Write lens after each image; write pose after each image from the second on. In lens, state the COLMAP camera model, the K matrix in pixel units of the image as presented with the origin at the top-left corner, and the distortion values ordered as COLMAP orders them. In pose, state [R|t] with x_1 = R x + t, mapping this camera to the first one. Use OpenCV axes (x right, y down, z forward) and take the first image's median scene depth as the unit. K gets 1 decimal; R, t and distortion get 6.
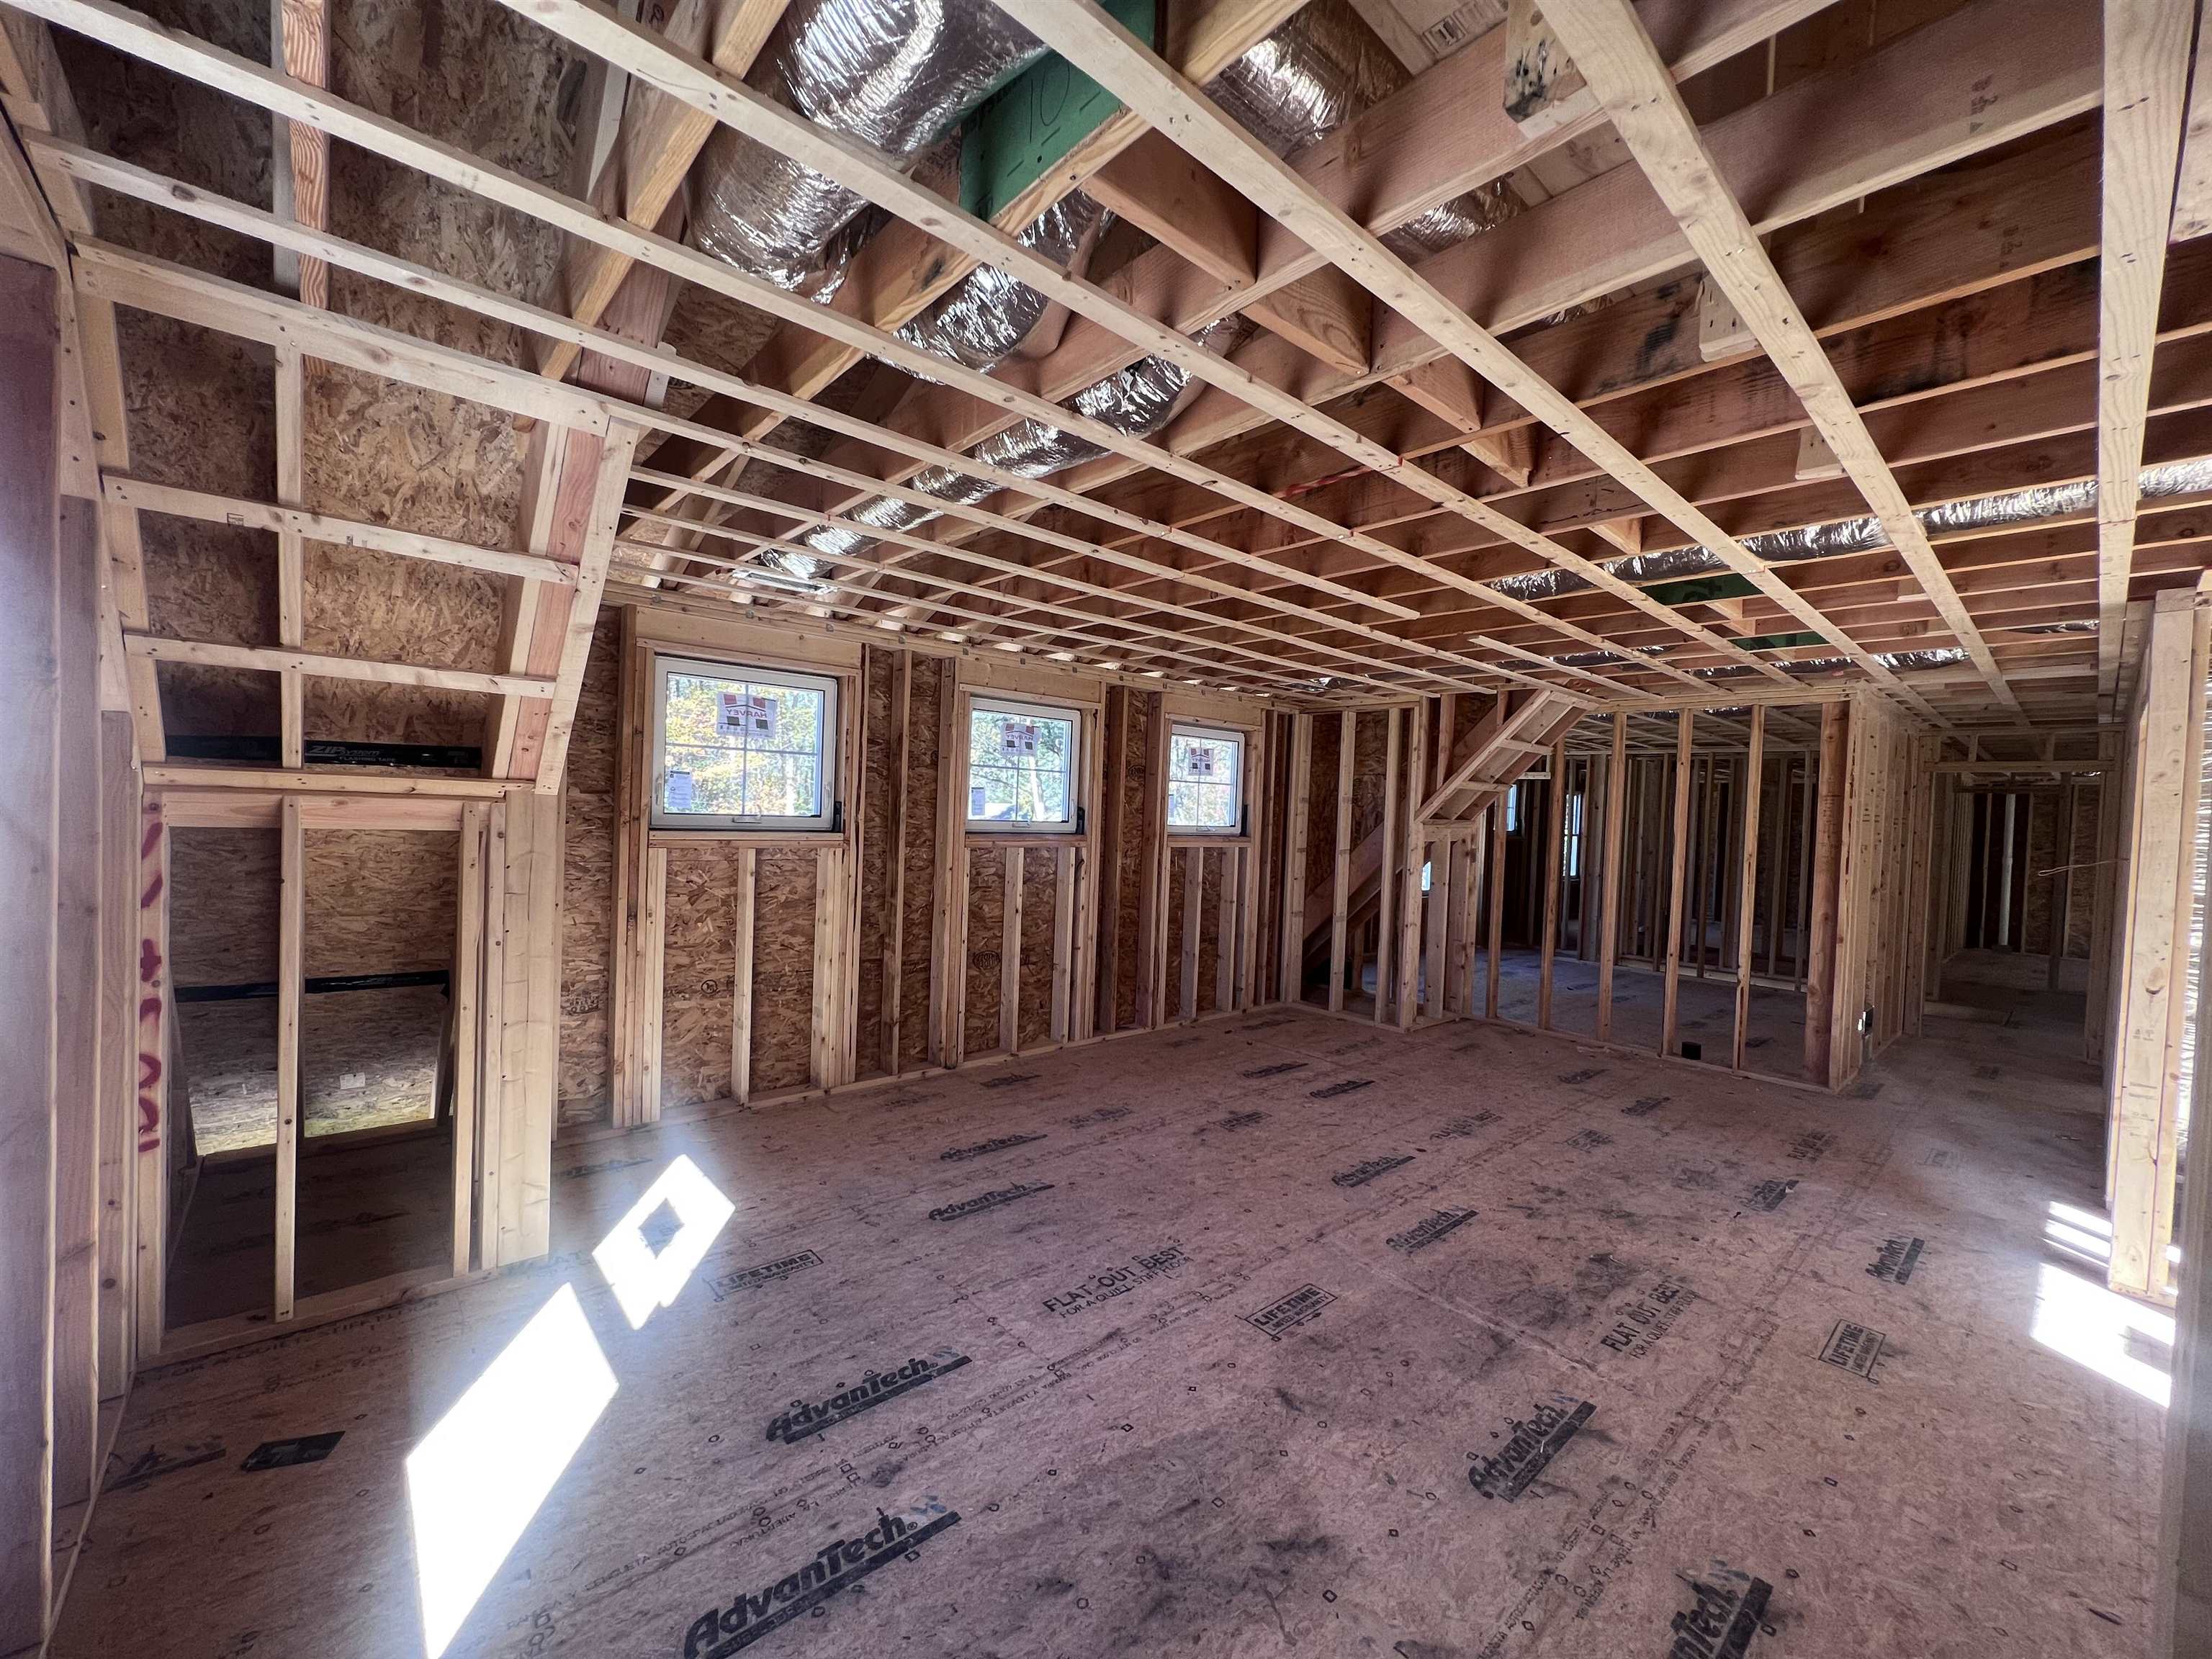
lens RADIAL K [[881.1, 0, 1106.0], [0, 881.1, 829.5], [0, 0, 1]] dist [0.000208, 0.000129]
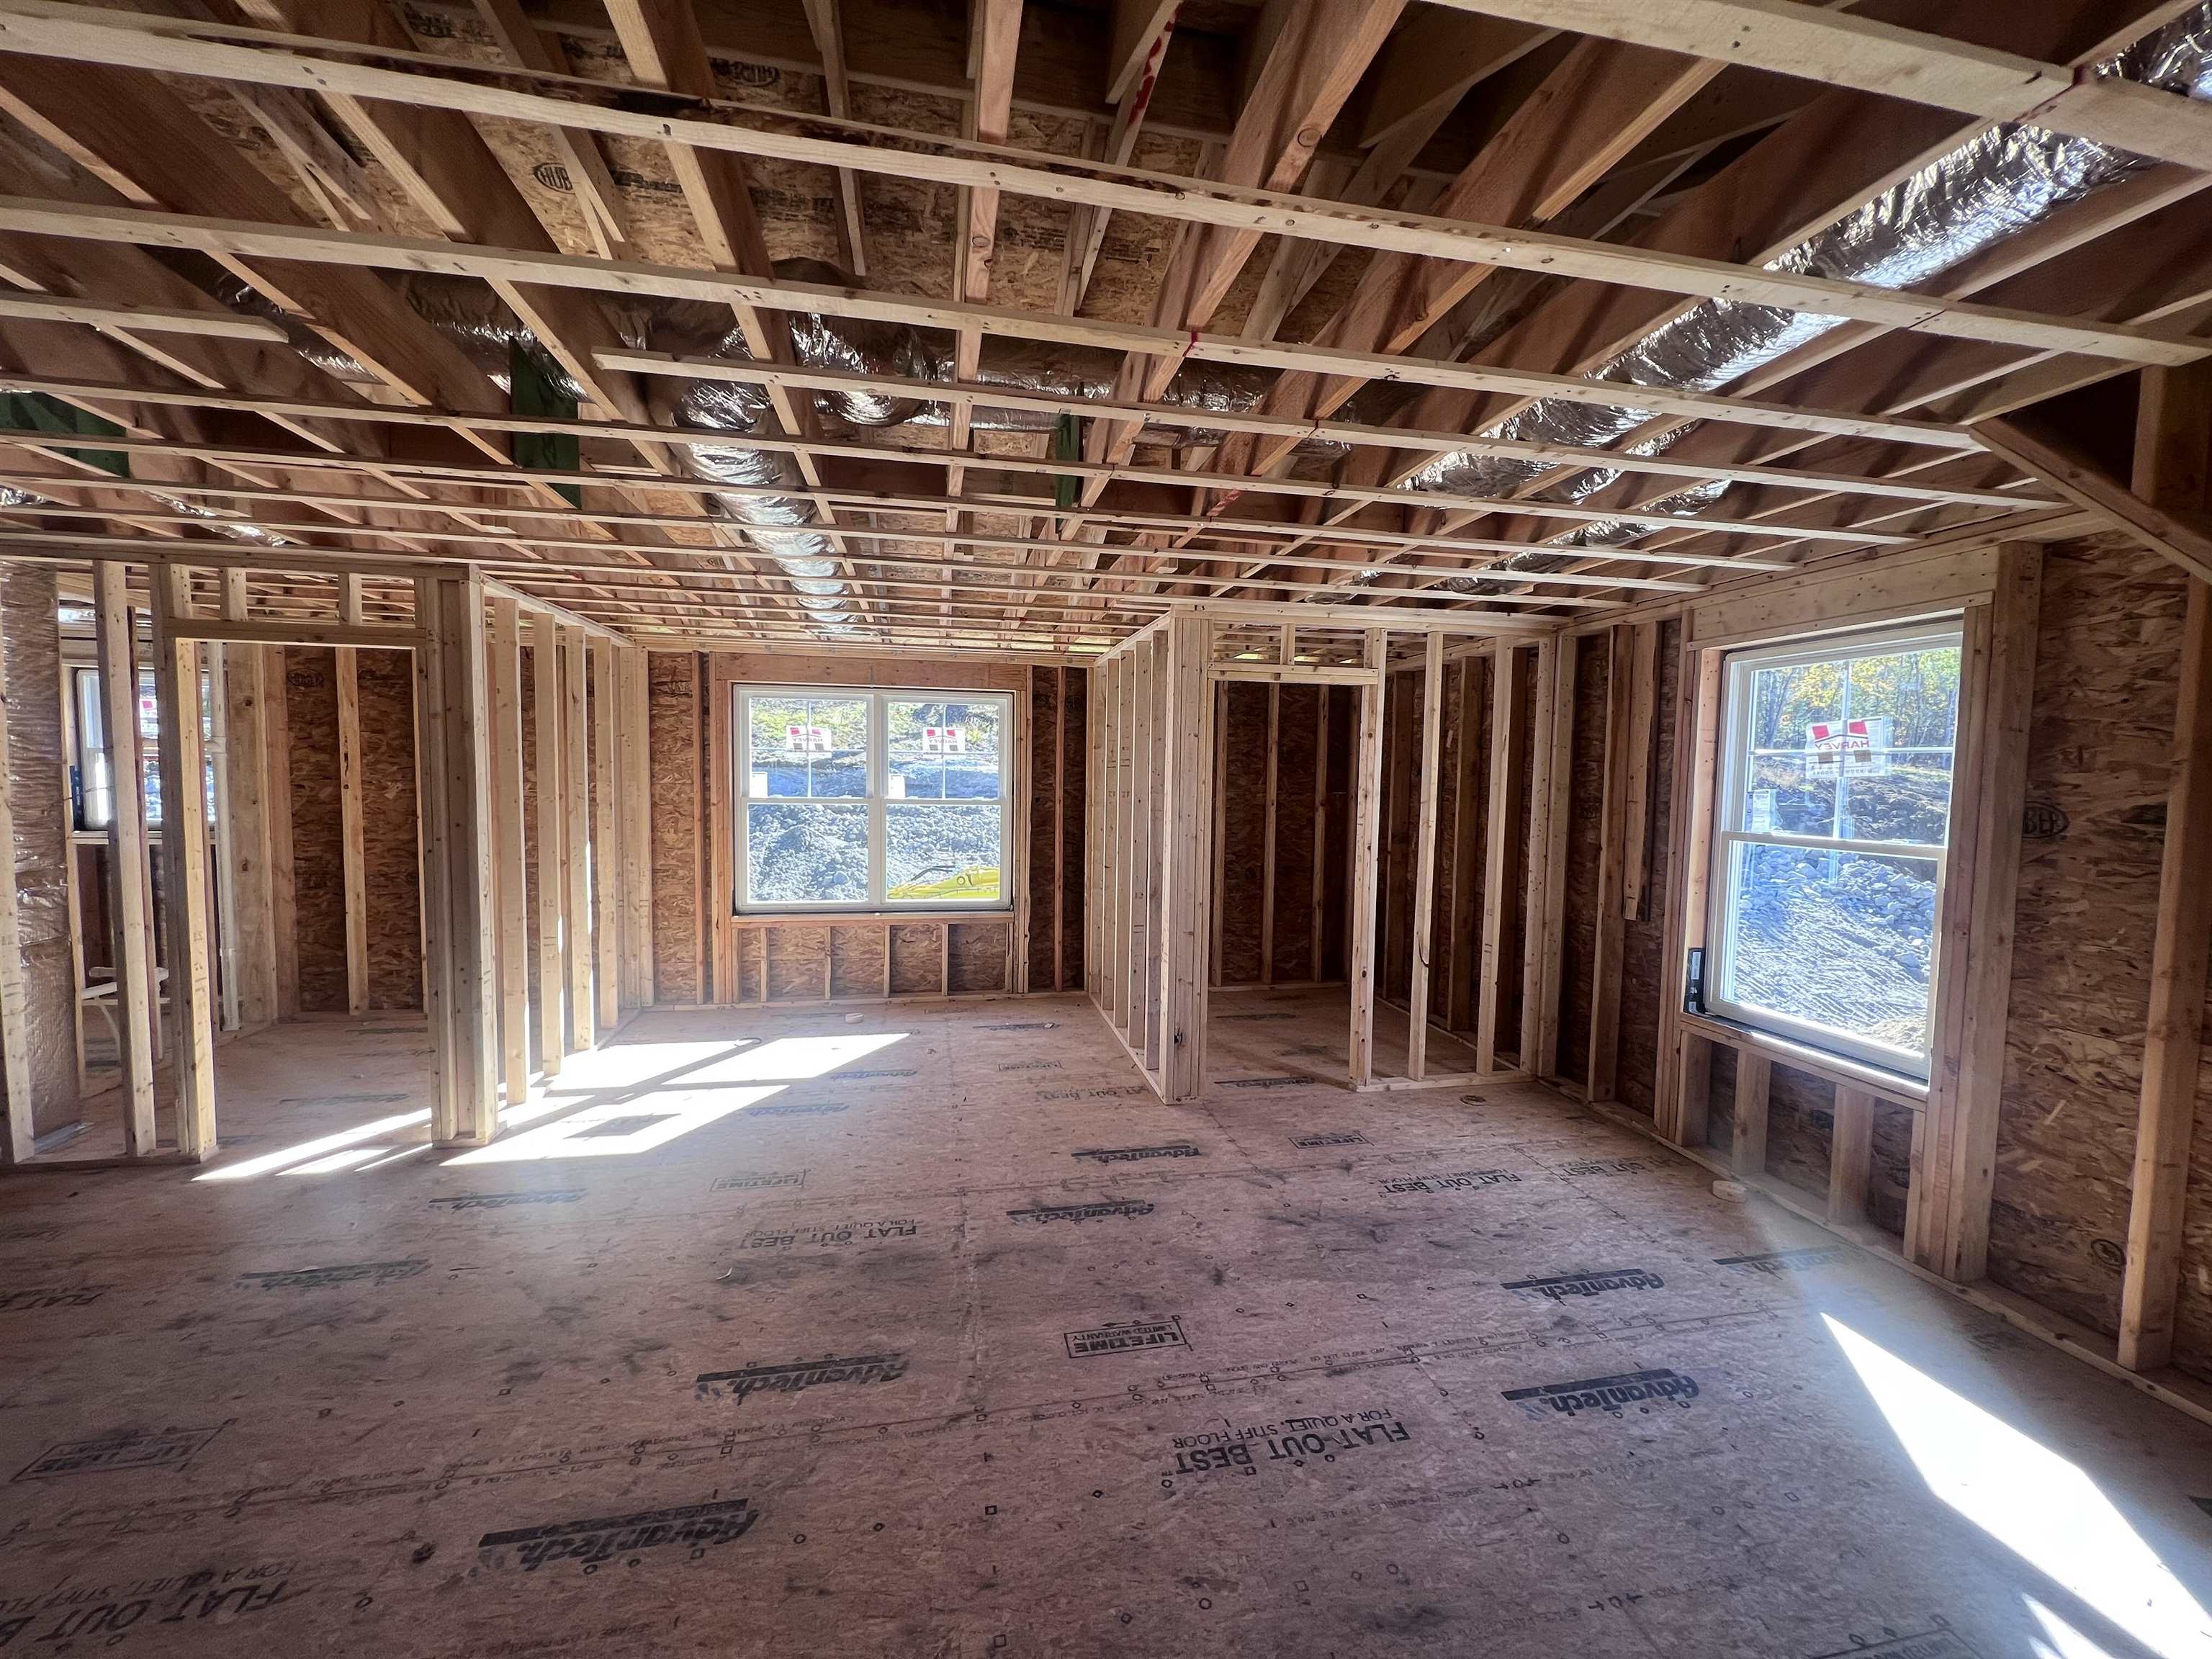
lens RADIAL K [[881.1, 0, 1106.0], [0, 881.1, 829.5], [0, 0, 1]] dist [0.000208, 0.000129]
pose [[-0.863493, -0.085543, 0.497054, -0.197580], [-0.037486, 0.993671, 0.105889, -0.084370], [-0.502967, 0.072801, -0.861234, 1.924345]]
